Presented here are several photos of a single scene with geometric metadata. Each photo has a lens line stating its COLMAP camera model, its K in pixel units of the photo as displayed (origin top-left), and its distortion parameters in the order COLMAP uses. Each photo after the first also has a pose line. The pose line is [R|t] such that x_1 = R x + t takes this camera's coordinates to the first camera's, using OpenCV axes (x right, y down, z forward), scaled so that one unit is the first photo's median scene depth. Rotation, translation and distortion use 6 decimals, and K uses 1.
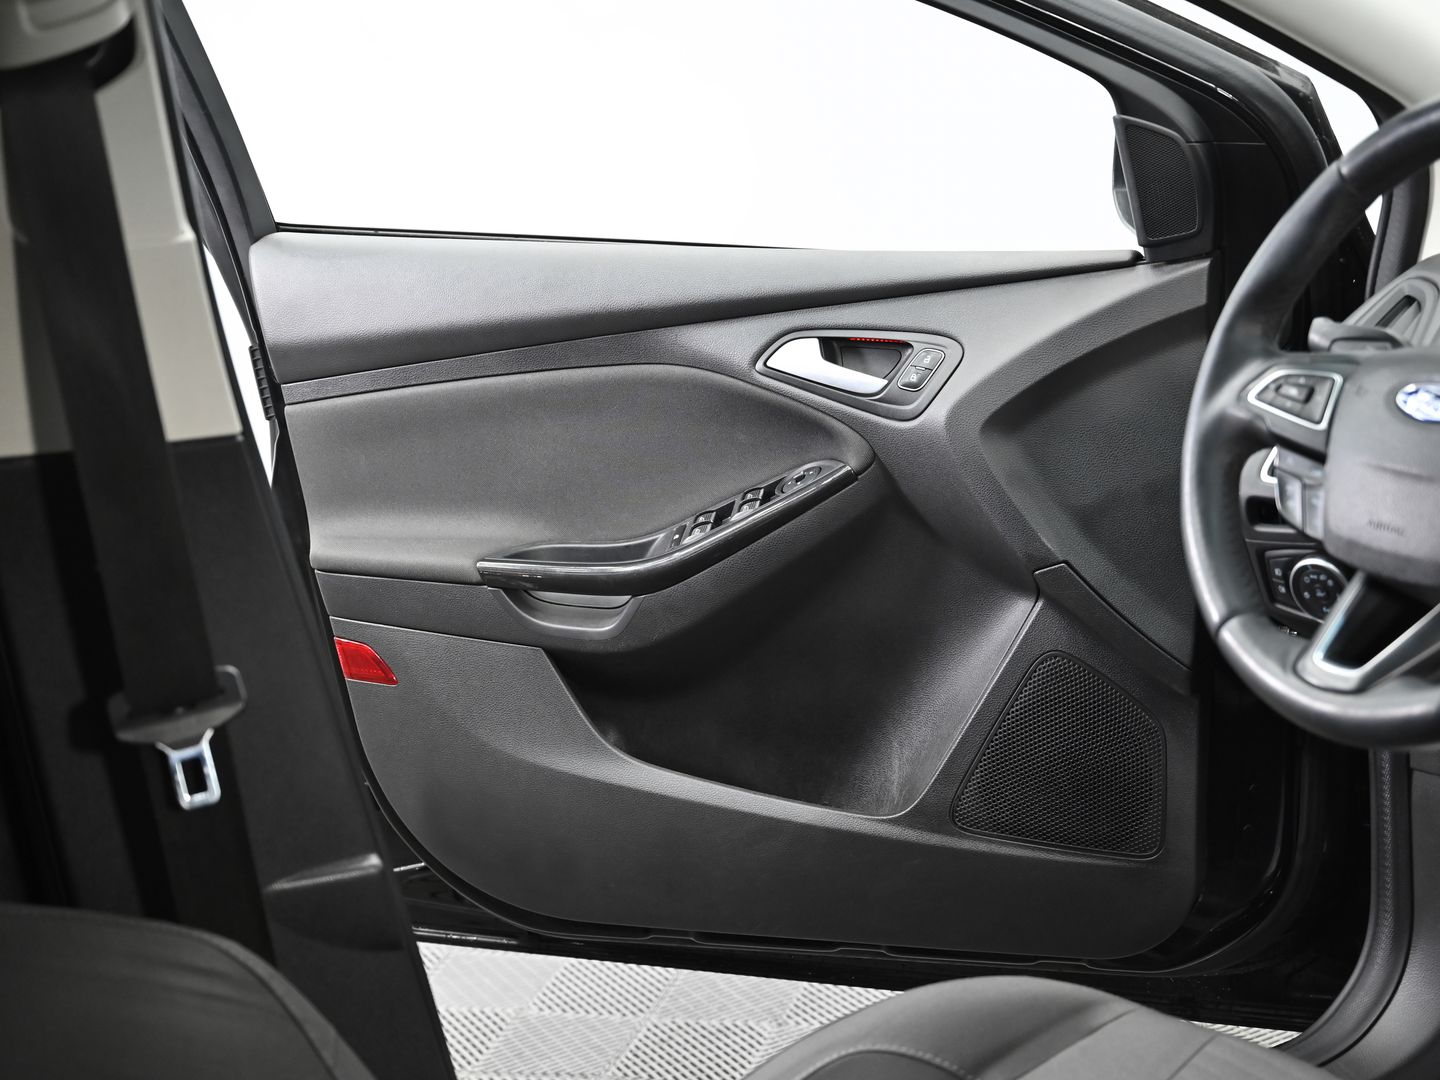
lens RADIAL K [[2383.8, 0, 720.7], [0, 2383.8, 541.3], [0, 0, 1]] dist [0.025940, 0.000000]
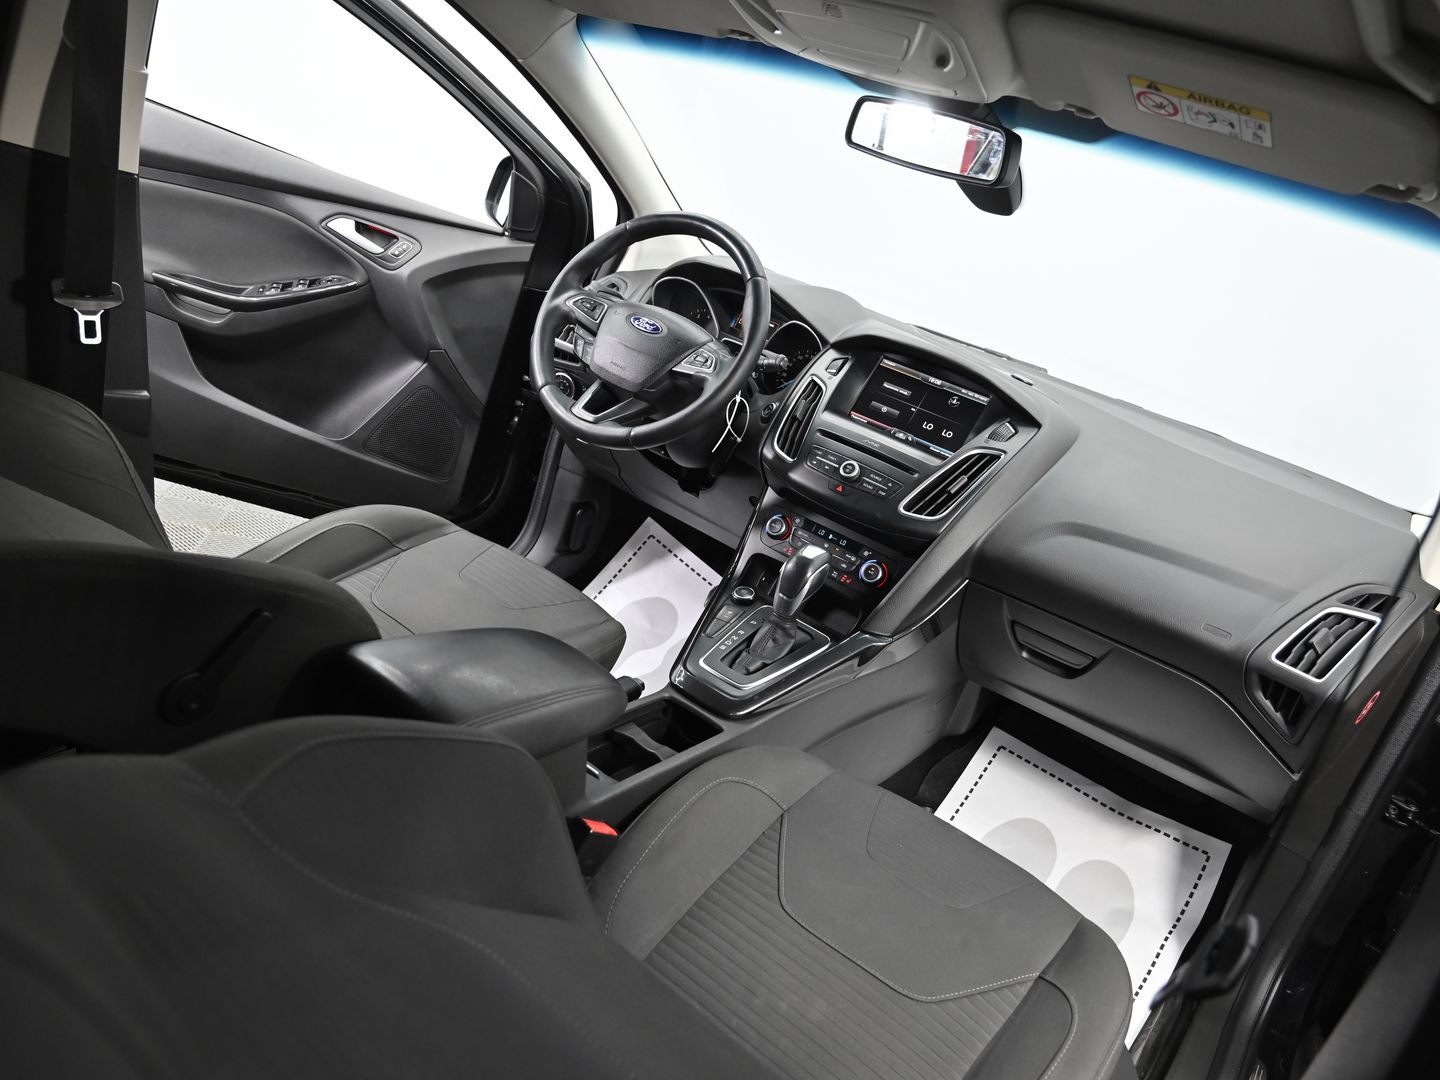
lens RADIAL K [[1118.6, 0, 720.2], [0, 1118.6, 538.3], [0, 0, 1]] dist [-0.004041, -0.002860]
pose [[0.824801, 0.184283, 0.534549, -0.185418], [-0.249322, 0.967060, 0.051311, 0.063643], [-0.507486, -0.175597, 0.843578, -0.099487]]
